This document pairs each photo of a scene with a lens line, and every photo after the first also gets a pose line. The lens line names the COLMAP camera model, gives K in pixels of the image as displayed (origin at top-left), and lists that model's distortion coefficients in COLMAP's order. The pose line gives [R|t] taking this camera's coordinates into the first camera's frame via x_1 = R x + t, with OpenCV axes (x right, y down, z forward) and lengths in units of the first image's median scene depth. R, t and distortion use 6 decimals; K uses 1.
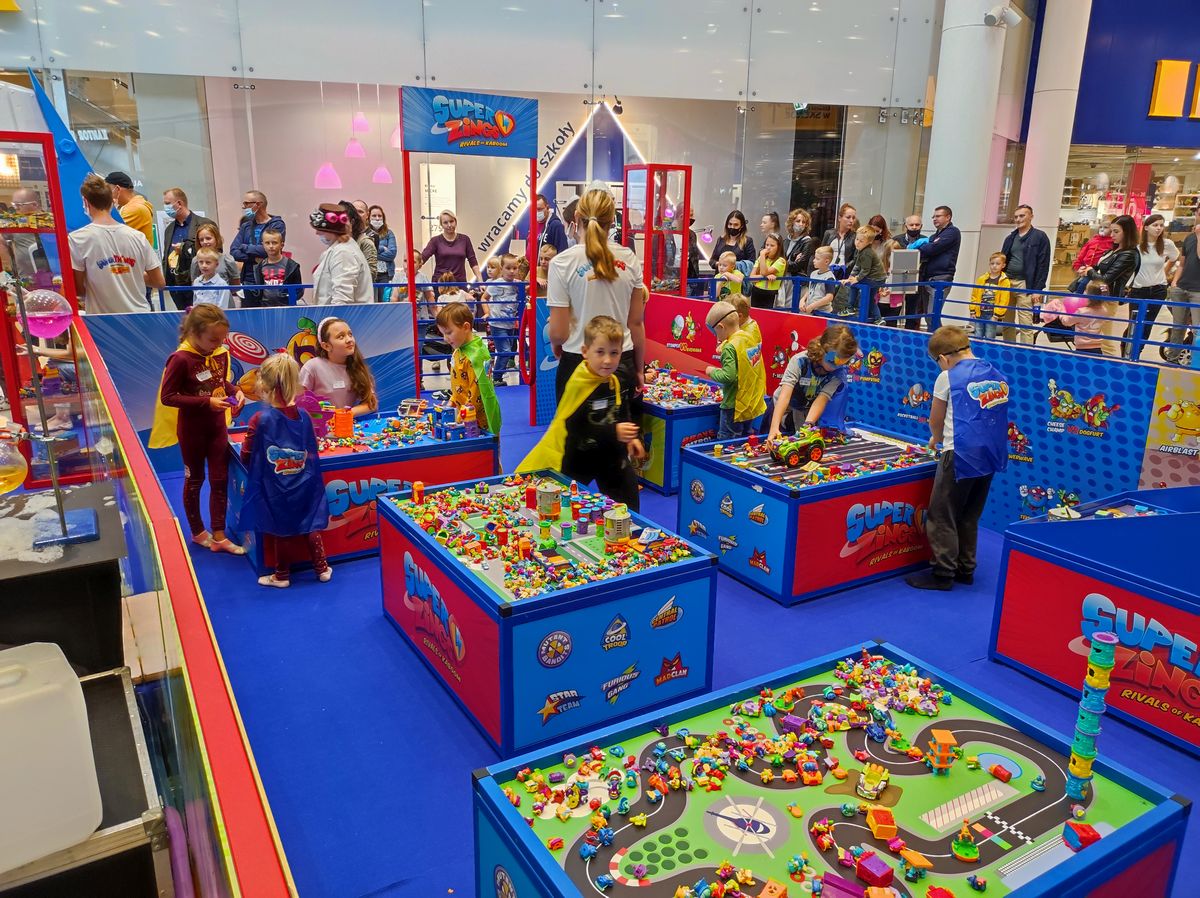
lens RADIAL K [[879.1, 0, 602.3], [0, 879.1, 454.7], [0, 0, 1]] dist [0.043146, -0.034872]
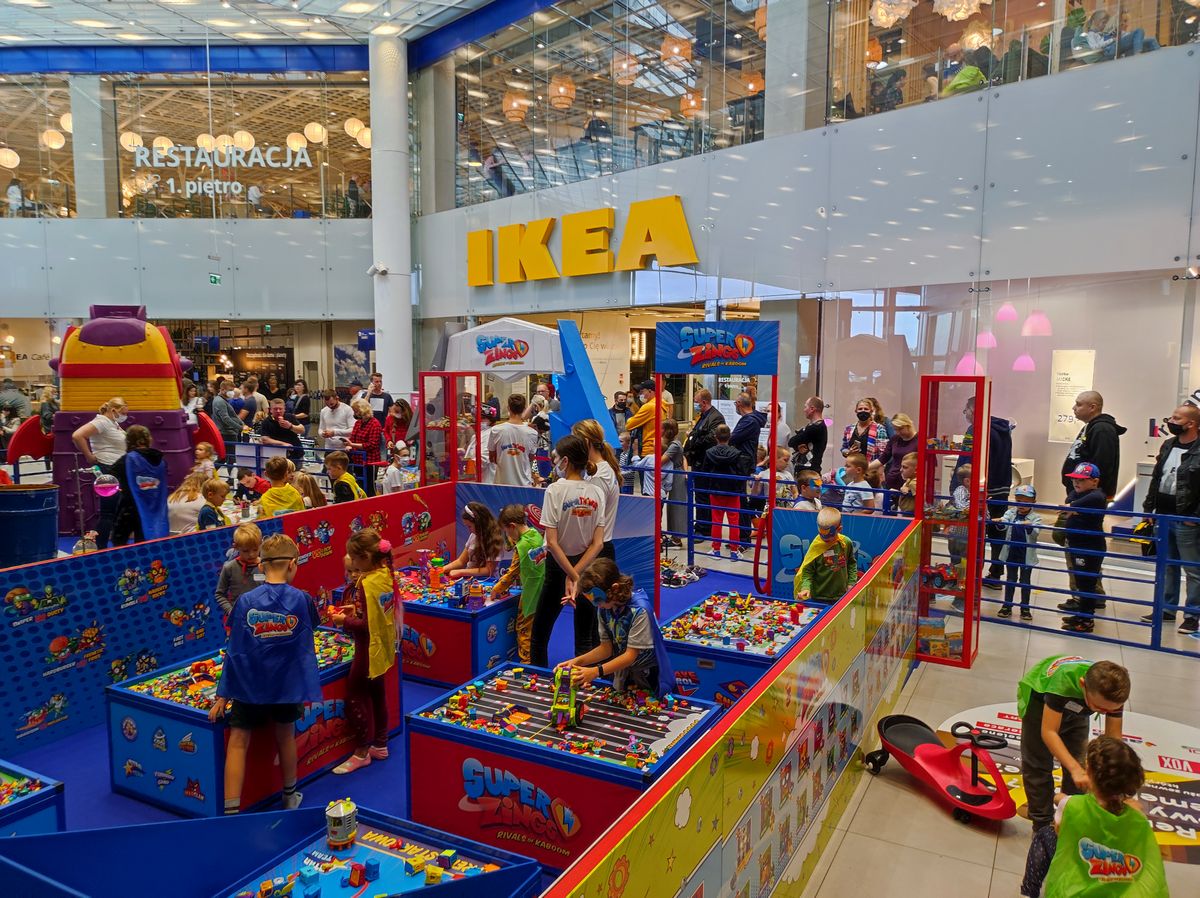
lens RADIAL K [[879.1, 0, 602.3], [0, 879.1, 454.7], [0, 0, 1]] dist [0.043146, -0.034872]
pose [[0.506549, 0.078330, -0.858646, 0.749715], [-0.225940, 0.973123, -0.044517, -0.165412], [0.832081, 0.216553, 0.510633, 0.354685]]
